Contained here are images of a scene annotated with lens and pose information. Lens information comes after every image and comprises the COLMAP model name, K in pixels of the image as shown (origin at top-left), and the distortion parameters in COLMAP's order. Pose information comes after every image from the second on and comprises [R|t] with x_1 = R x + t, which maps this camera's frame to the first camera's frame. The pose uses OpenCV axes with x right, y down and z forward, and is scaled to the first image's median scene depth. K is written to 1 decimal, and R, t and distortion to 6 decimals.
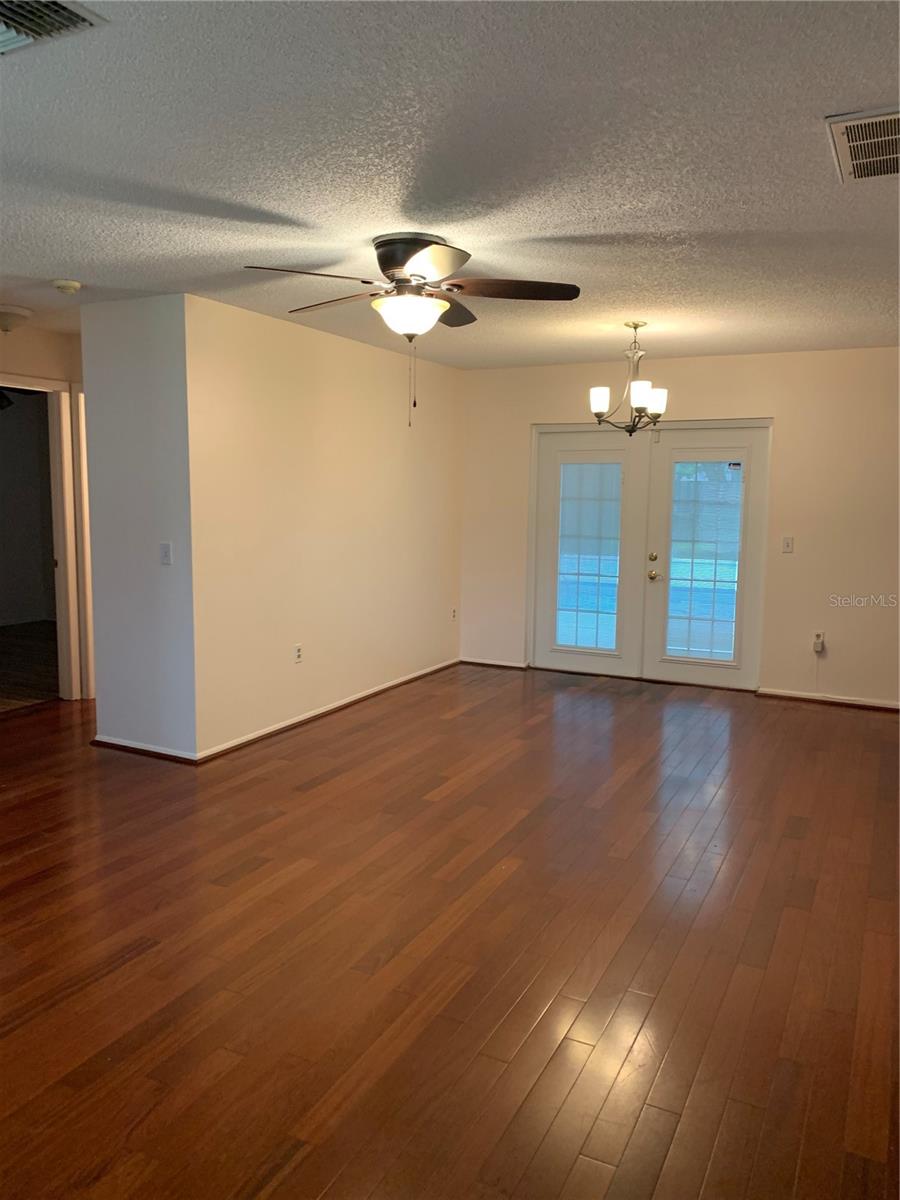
lens RADIAL K [[911.7, 0, 447.0], [0, 911.7, 600.5], [0, 0, 1]] dist [0.051014, -0.044669]
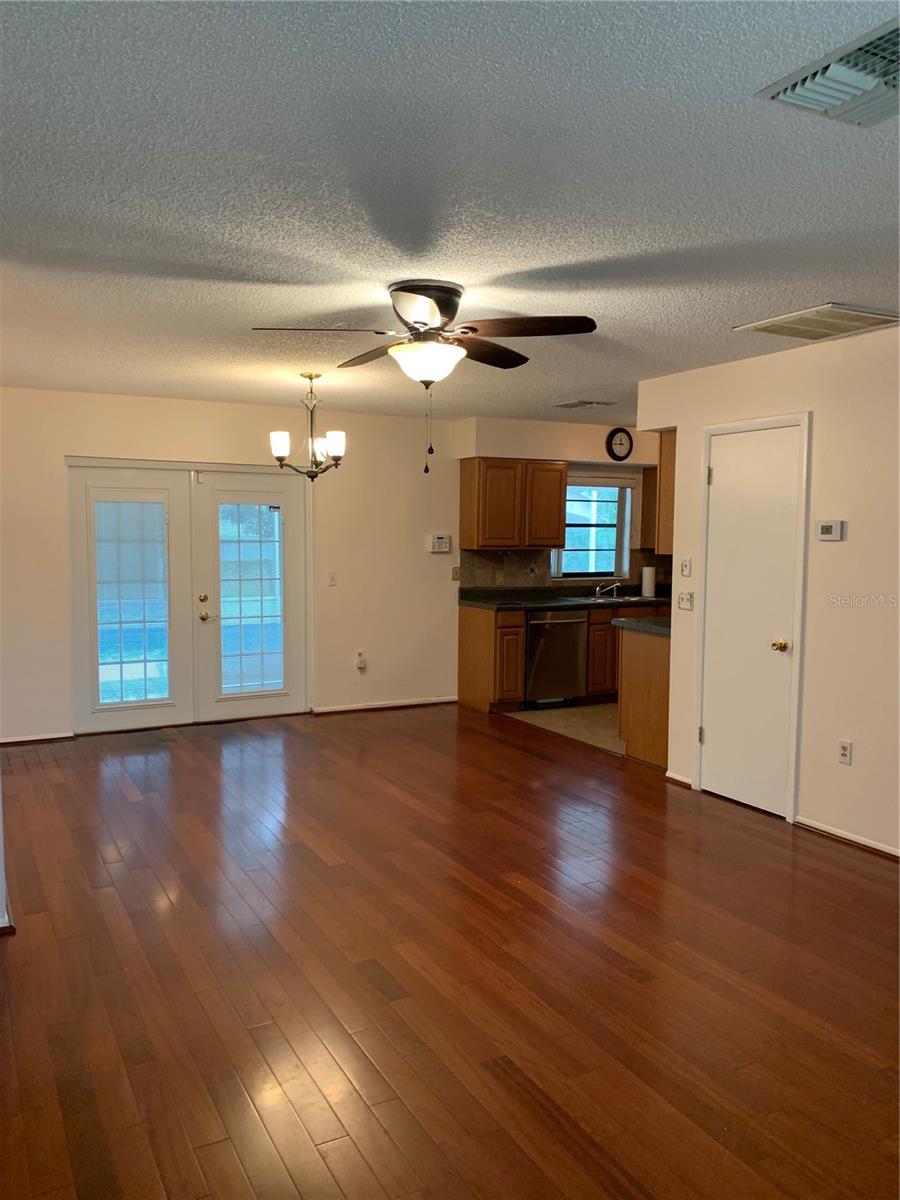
lens RADIAL K [[911.7, 0, 439.3], [0, 911.7, 609.9], [0, 0, 1]] dist [0.051014, -0.044669]
pose [[0.566502, -0.075608, 0.820585, -0.453983], [0.098140, 0.994885, 0.023915, -0.033995], [-0.818196, 0.066985, 0.571024, 0.228092]]
